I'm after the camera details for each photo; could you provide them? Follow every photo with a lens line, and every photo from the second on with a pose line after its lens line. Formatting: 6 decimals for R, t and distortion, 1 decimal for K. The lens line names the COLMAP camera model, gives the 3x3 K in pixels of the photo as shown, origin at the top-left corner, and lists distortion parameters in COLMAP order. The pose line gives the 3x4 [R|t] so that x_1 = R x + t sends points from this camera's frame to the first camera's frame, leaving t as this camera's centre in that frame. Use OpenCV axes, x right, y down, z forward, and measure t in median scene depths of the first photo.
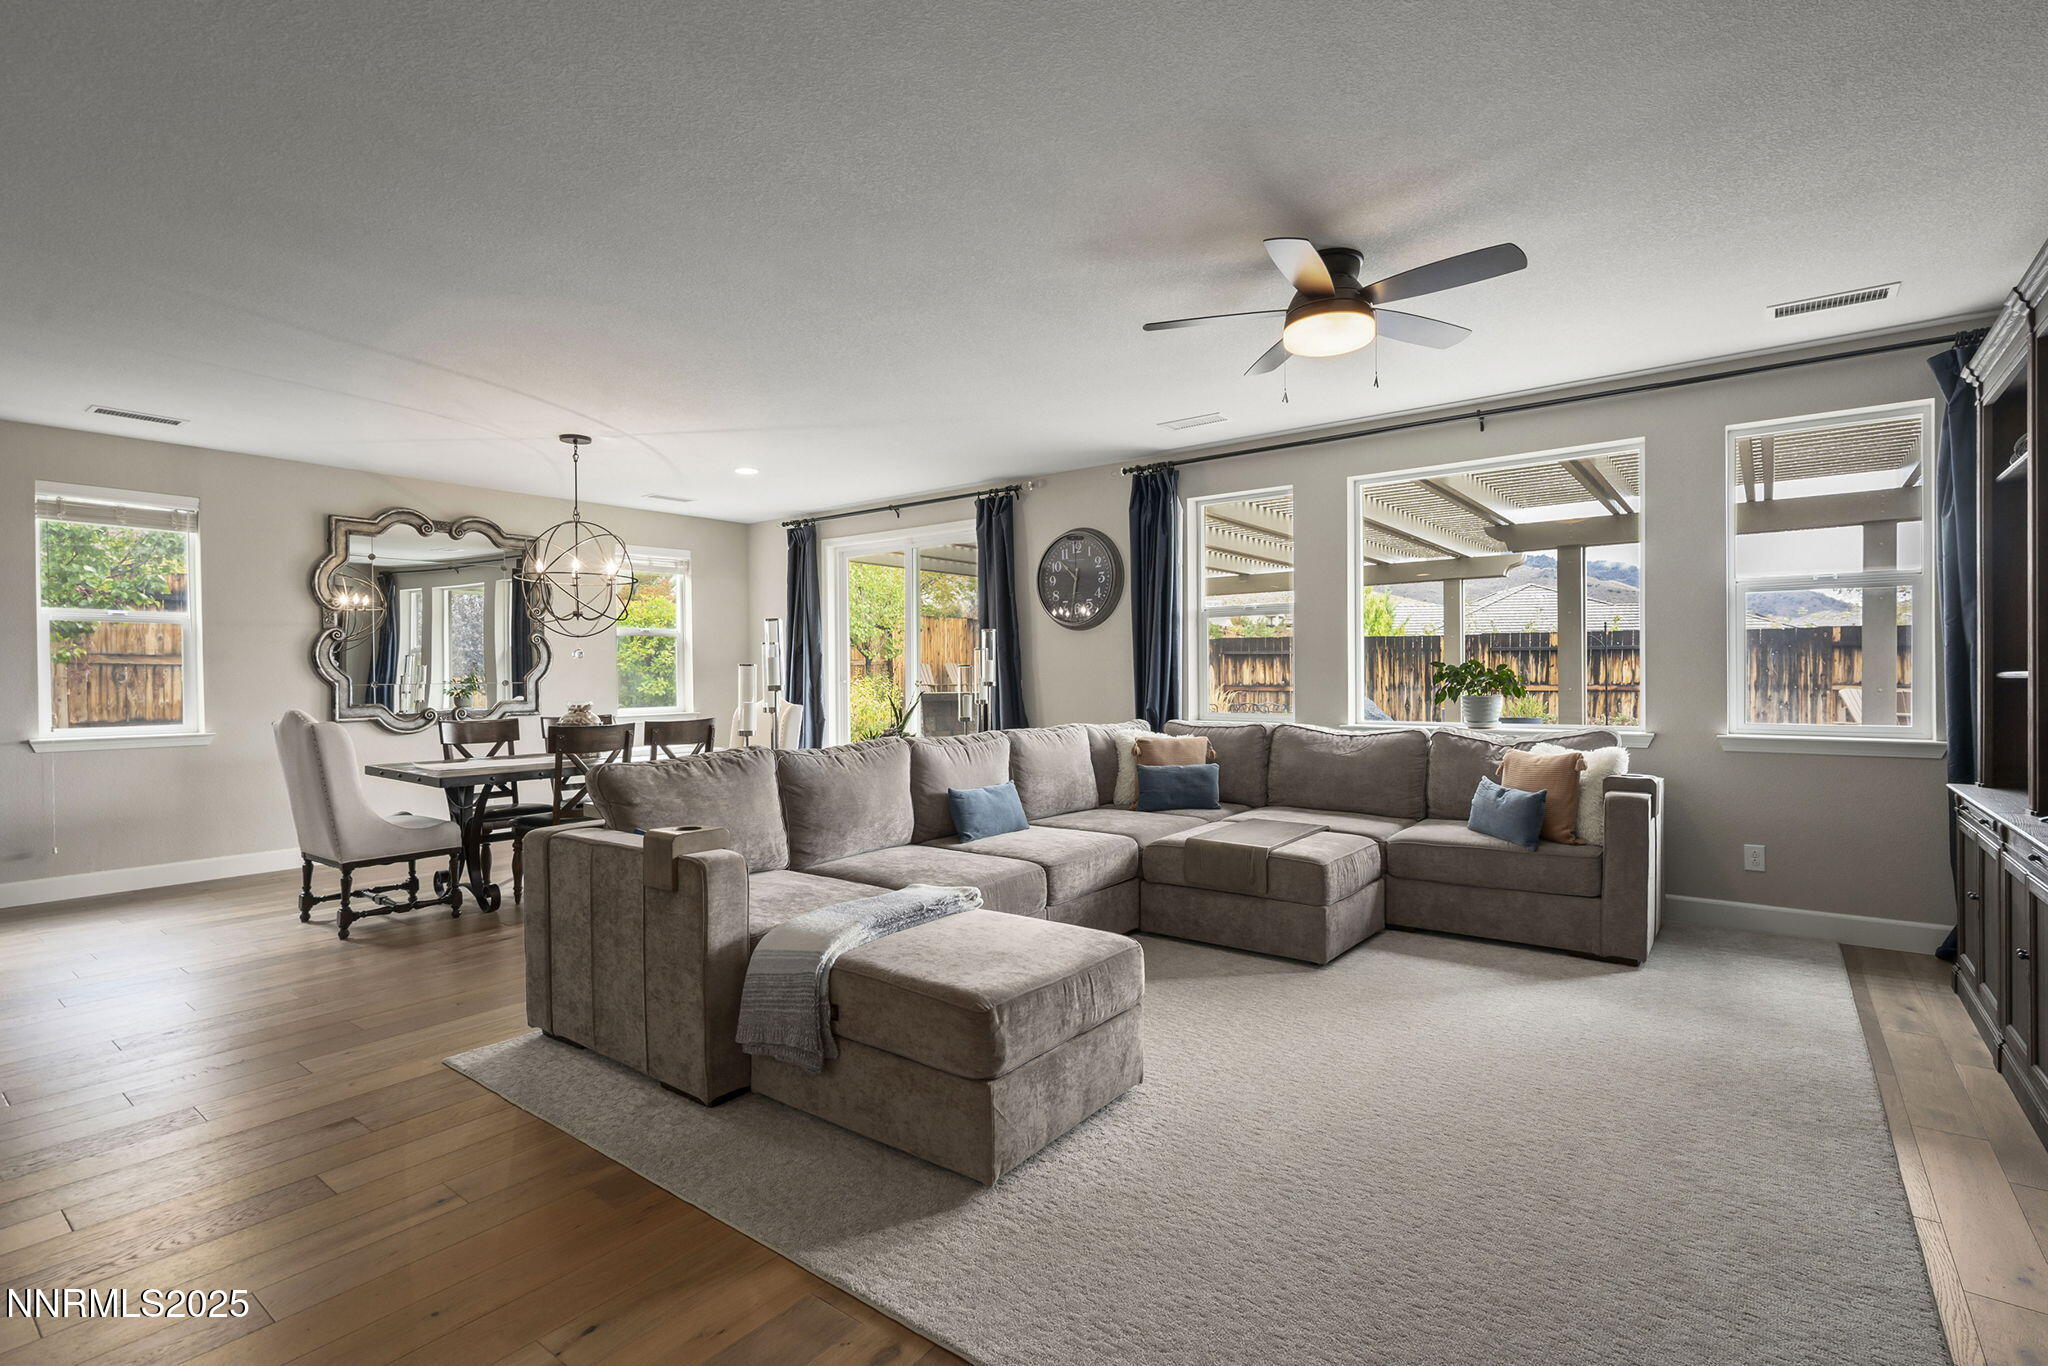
lens RADIAL K [[954.8, 0, 1014.8], [0, 954.8, 690.7], [0, 0, 1]] dist [-0.002066, 0.001585]
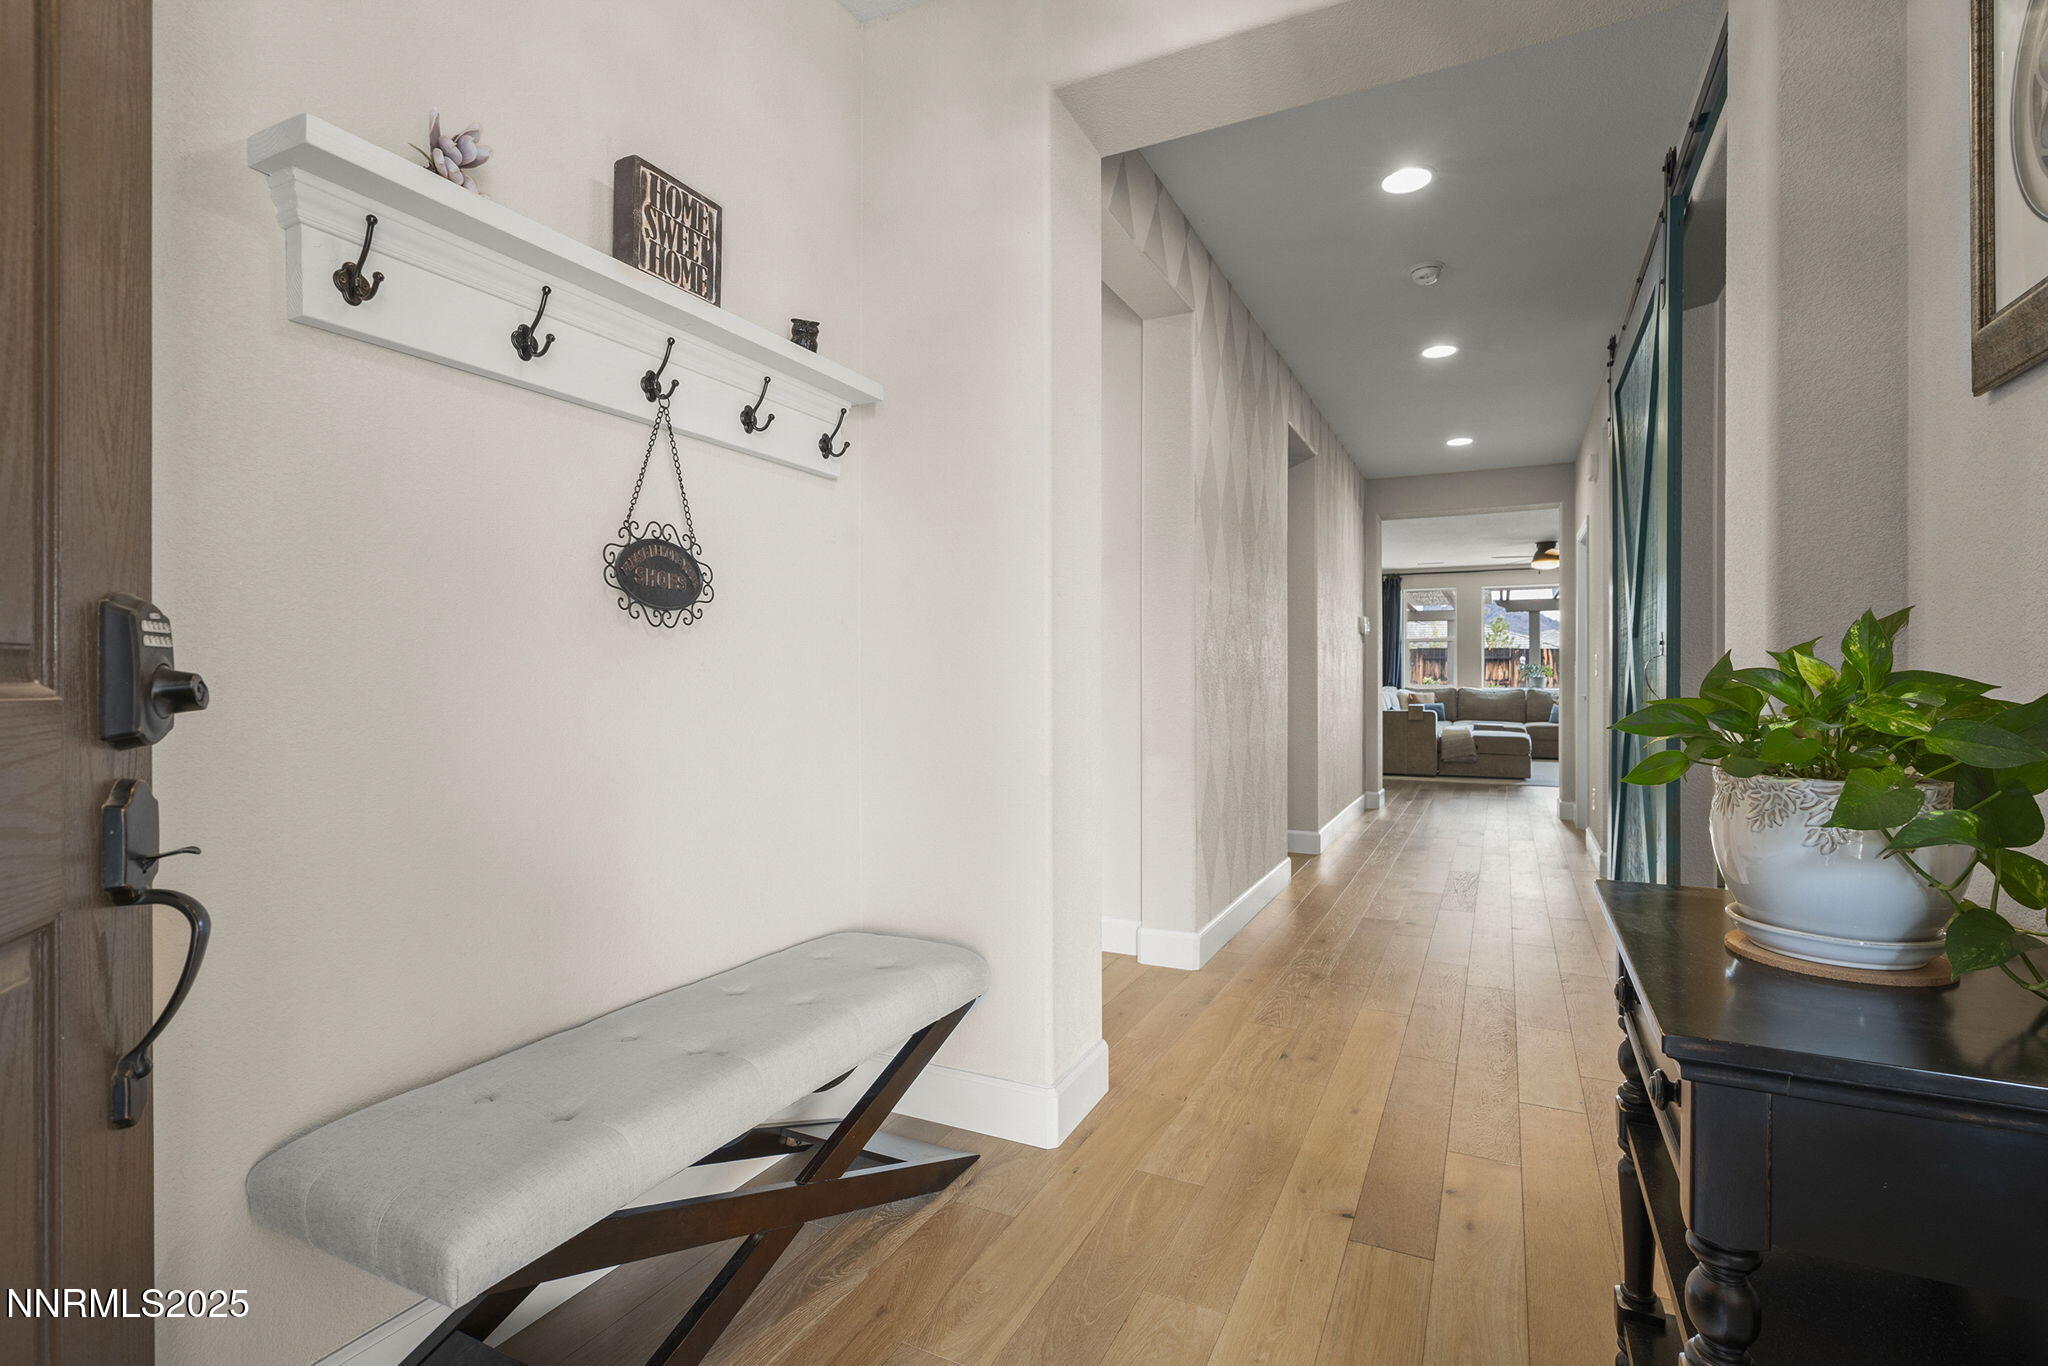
lens RADIAL K [[954.8, 0, 1044.7], [0, 954.8, 680.4], [0, 0, 1]] dist [-0.002066, 0.001585]
pose [[0.976562, 0.008954, 0.215050, -1.217600], [-0.005846, 0.999869, -0.015085, 0.055625], [-0.215157, 0.013475, 0.976487, -1.095978]]
